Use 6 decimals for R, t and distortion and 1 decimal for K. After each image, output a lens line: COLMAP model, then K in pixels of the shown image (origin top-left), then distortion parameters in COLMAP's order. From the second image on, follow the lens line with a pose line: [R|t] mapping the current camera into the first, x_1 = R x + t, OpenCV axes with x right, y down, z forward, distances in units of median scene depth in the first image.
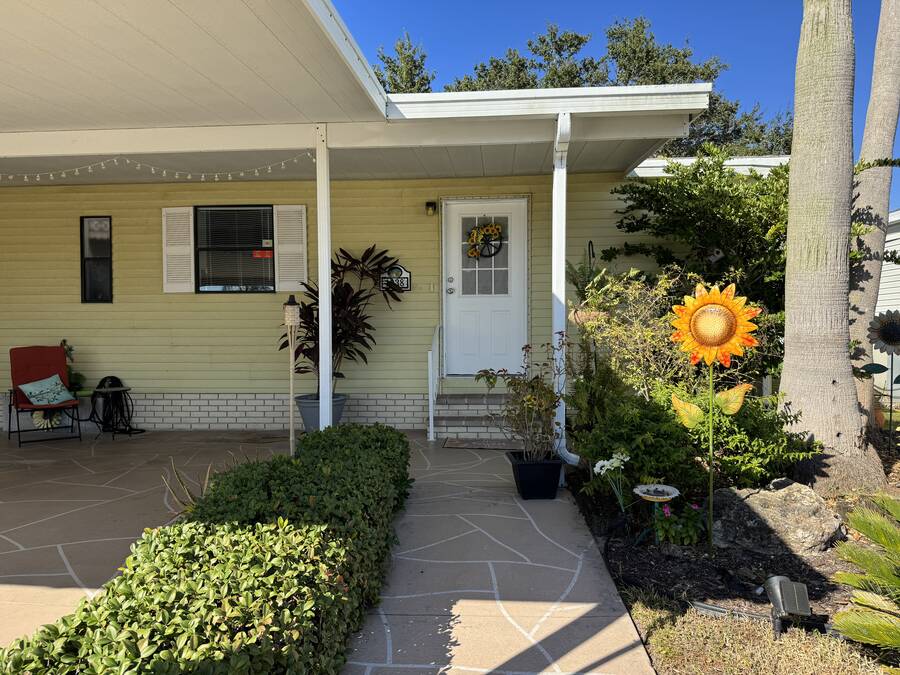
lens RADIAL K [[632.7, 0, 450.0], [0, 632.7, 337.5], [0, 0, 1]] dist [0.046097, -0.000428]
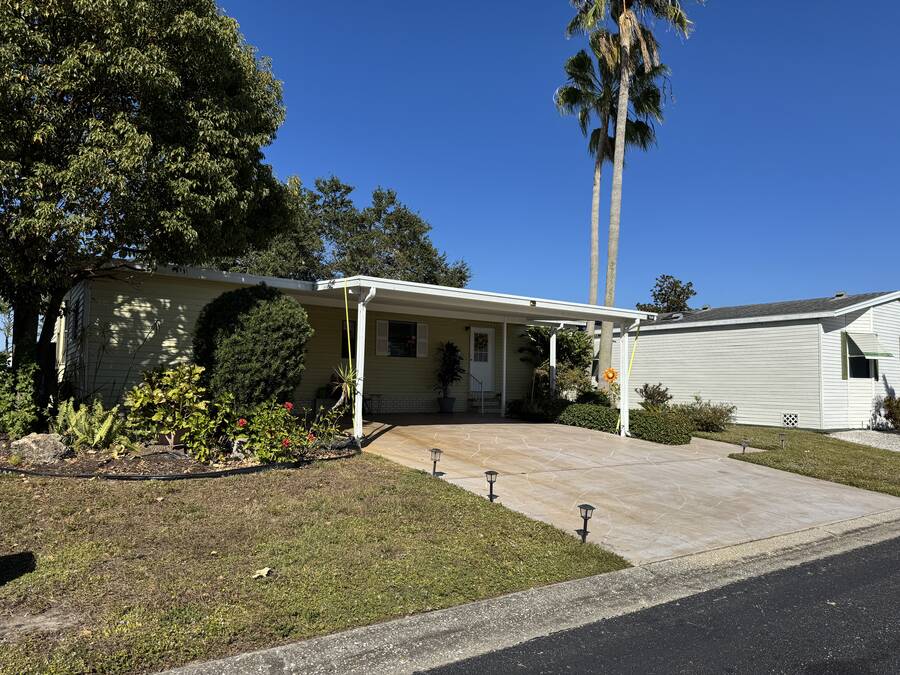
lens RADIAL K [[632.7, 0, 450.0], [0, 632.7, 337.5], [0, 0, 1]] dist [0.046097, -0.000428]
pose [[0.792672, 0.068716, 0.605763, -1.711246], [-0.016989, 0.995731, -0.090723, 0.077406], [-0.609411, 0.061622, 0.790456, -1.078453]]
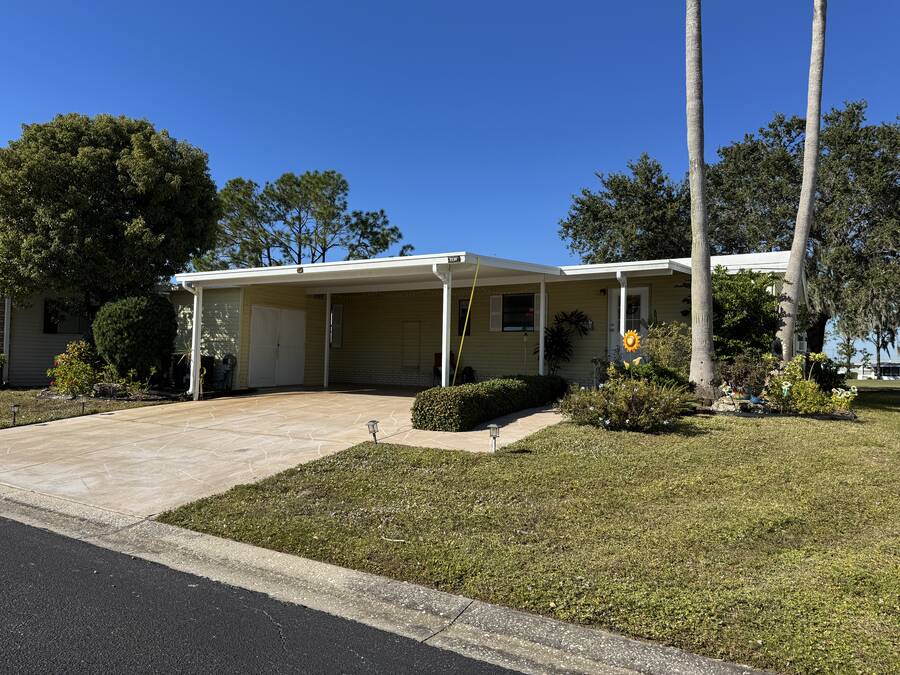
lens RADIAL K [[632.7, 0, 450.0], [0, 632.7, 337.5], [0, 0, 1]] dist [0.046097, -0.000428]
pose [[0.892794, 0.004780, -0.450441, 0.481753], [-0.030093, 0.998343, -0.049051, 0.073086], [0.449460, 0.057348, 0.891458, -1.165039]]
